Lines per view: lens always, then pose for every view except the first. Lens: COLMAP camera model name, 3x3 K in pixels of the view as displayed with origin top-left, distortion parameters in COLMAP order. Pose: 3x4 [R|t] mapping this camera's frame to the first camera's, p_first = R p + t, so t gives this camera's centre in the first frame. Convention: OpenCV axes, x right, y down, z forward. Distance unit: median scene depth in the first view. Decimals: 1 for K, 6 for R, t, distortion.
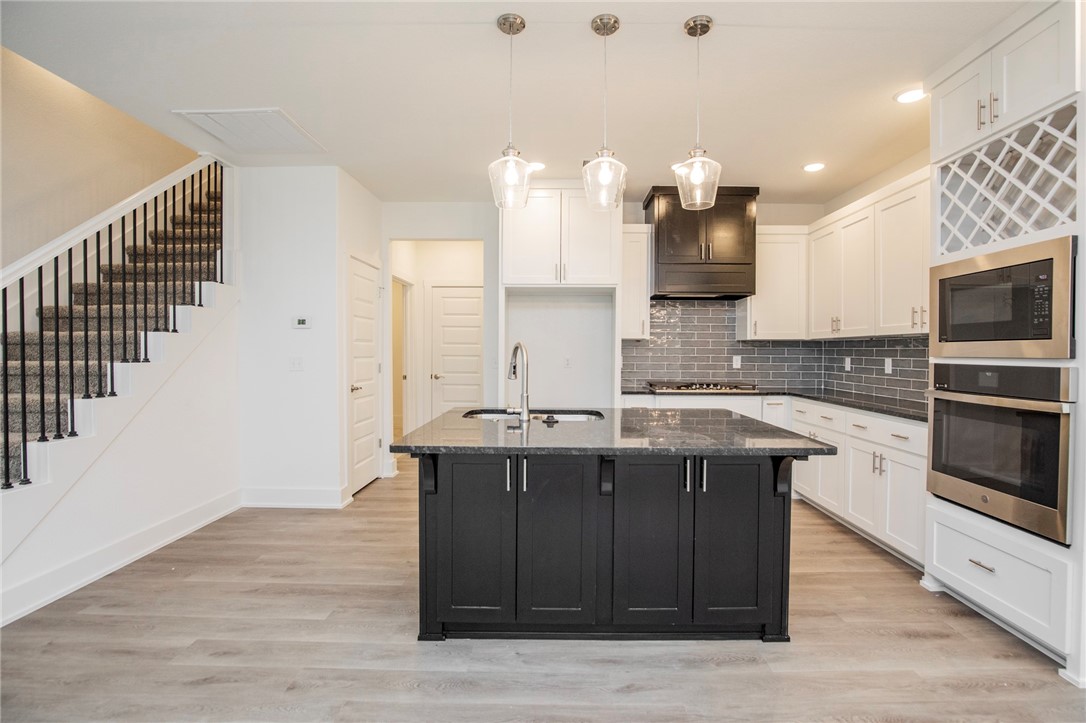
lens RADIAL K [[502.6, 0, 556.2], [0, 502.6, 358.1], [0, 0, 1]] dist [-0.029982, 0.004774]
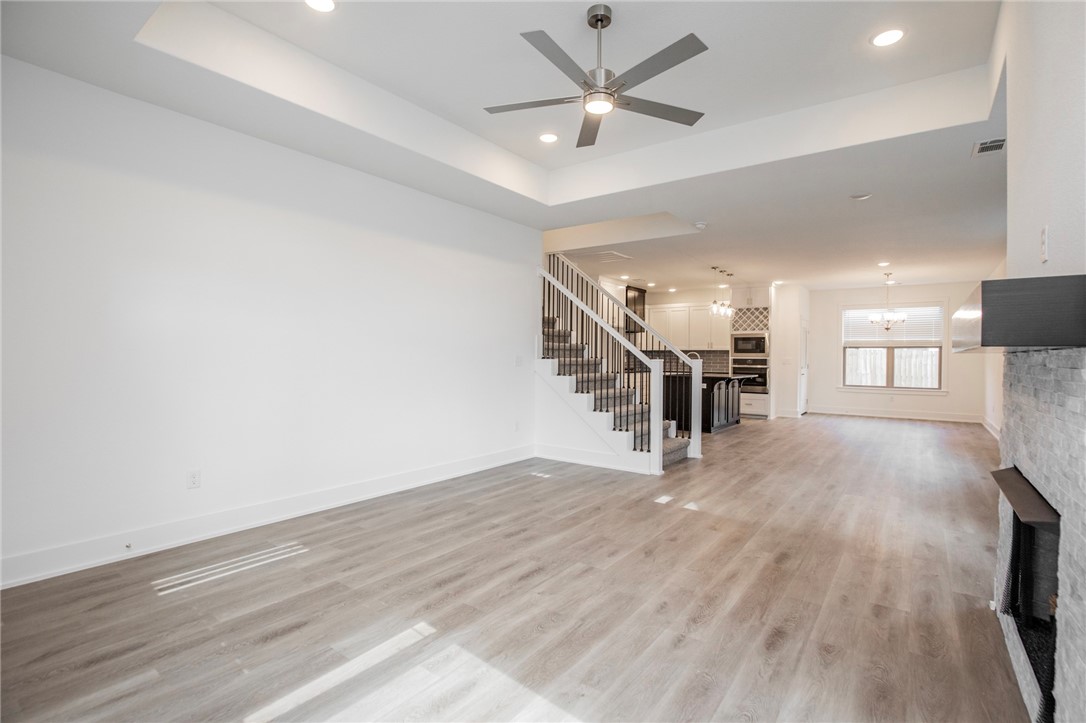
lens RADIAL K [[502.6, 0, 546.4], [0, 502.6, 361.0], [0, 0, 1]] dist [-0.029982, 0.004774]
pose [[0.597488, -0.003045, 0.801872, -3.294364], [0.005449, 0.999985, -0.000263, 0.023089], [-0.801860, 0.004526, 0.597495, -0.198382]]
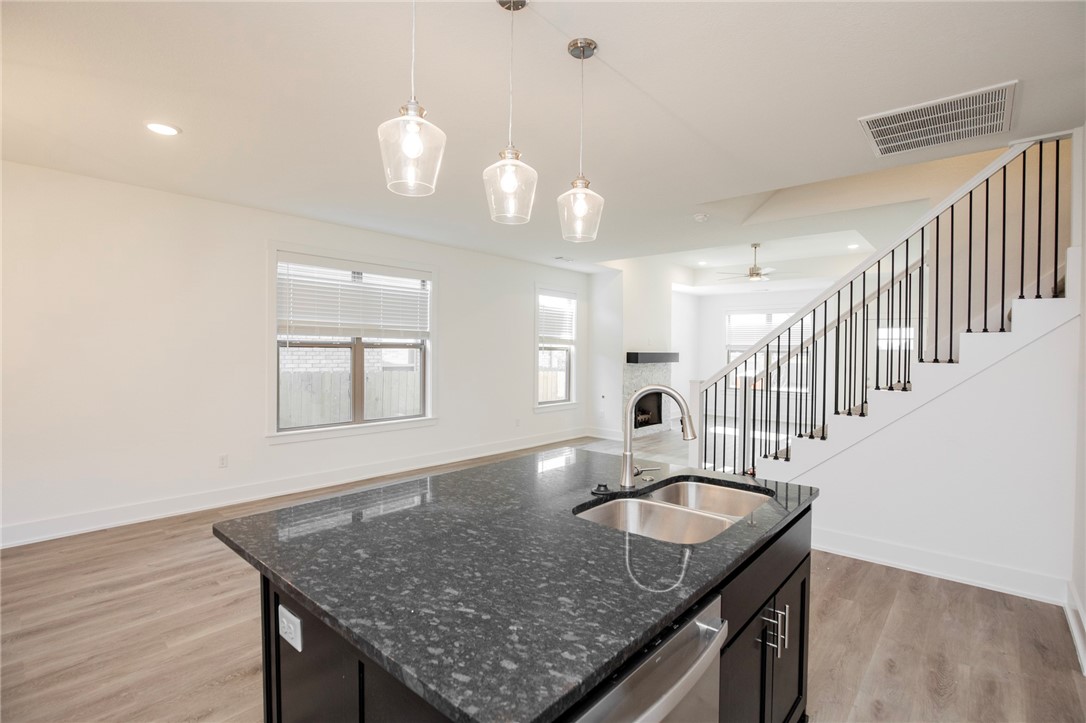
lens RADIAL K [[502.6, 0, 540.6], [0, 502.6, 358.5], [0, 0, 1]] dist [-0.029982, 0.004774]
pose [[-0.671342, -0.000546, -0.741148, 0.563900], [-0.022468, 0.999555, 0.019616, -0.071096], [0.740807, 0.029821, -0.671055, 1.367043]]
